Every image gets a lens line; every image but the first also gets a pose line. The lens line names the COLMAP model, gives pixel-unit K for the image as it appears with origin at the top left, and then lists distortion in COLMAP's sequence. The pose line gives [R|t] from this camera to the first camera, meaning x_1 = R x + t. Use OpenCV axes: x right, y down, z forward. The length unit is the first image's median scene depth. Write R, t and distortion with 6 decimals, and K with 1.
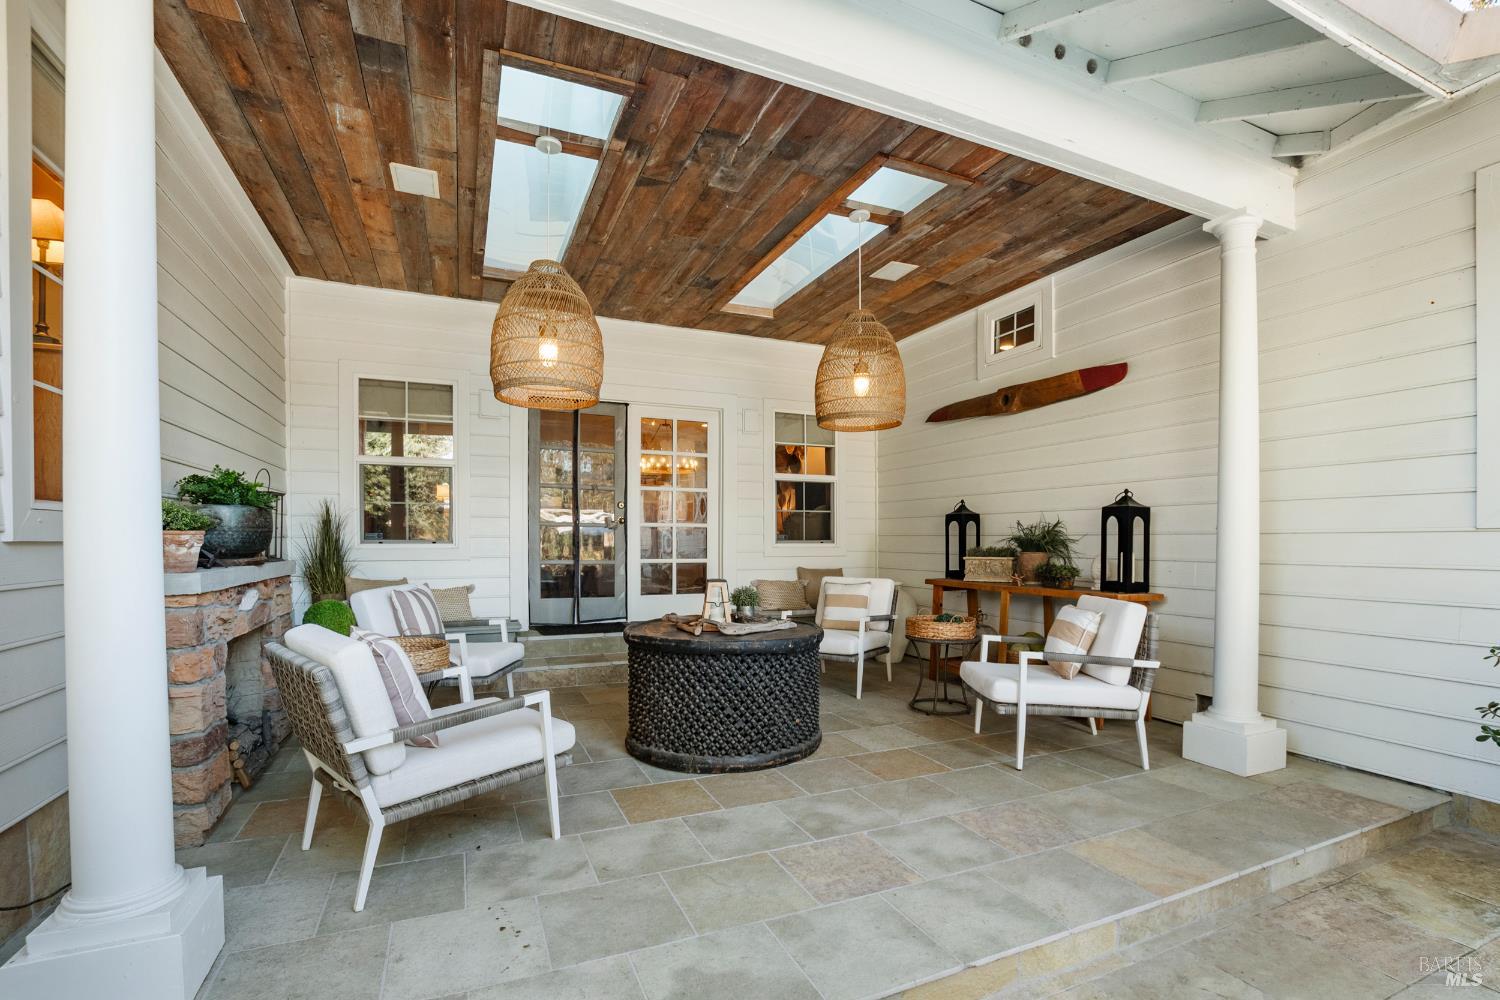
lens RADIAL K [[666.0, 0, 747.3], [0, 666.0, 539.4], [0, 0, 1]] dist [-0.037427, 0.008553]
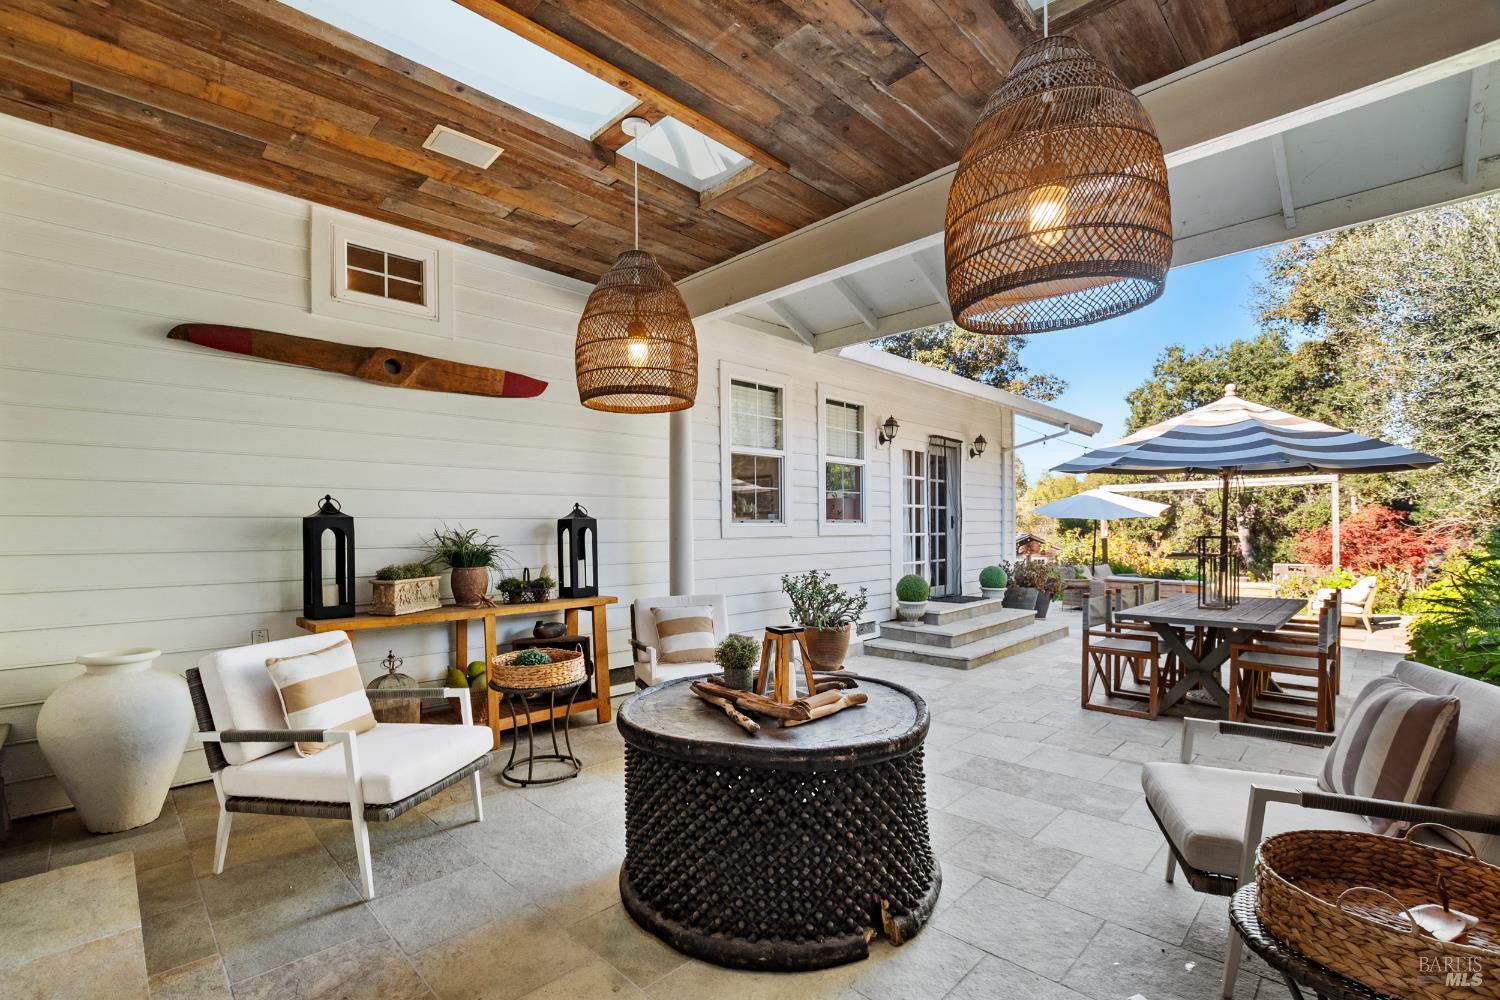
lens RADIAL K [[666.0, 0, 747.3], [0, 666.0, 539.4], [0, 0, 1]] dist [-0.037427, 0.008553]
pose [[-0.367075, -0.010556, 0.930131, -0.550295], [0.010672, 0.999822, 0.015559, -0.028279], [-0.930130, 0.015637, -0.366897, 1.106651]]
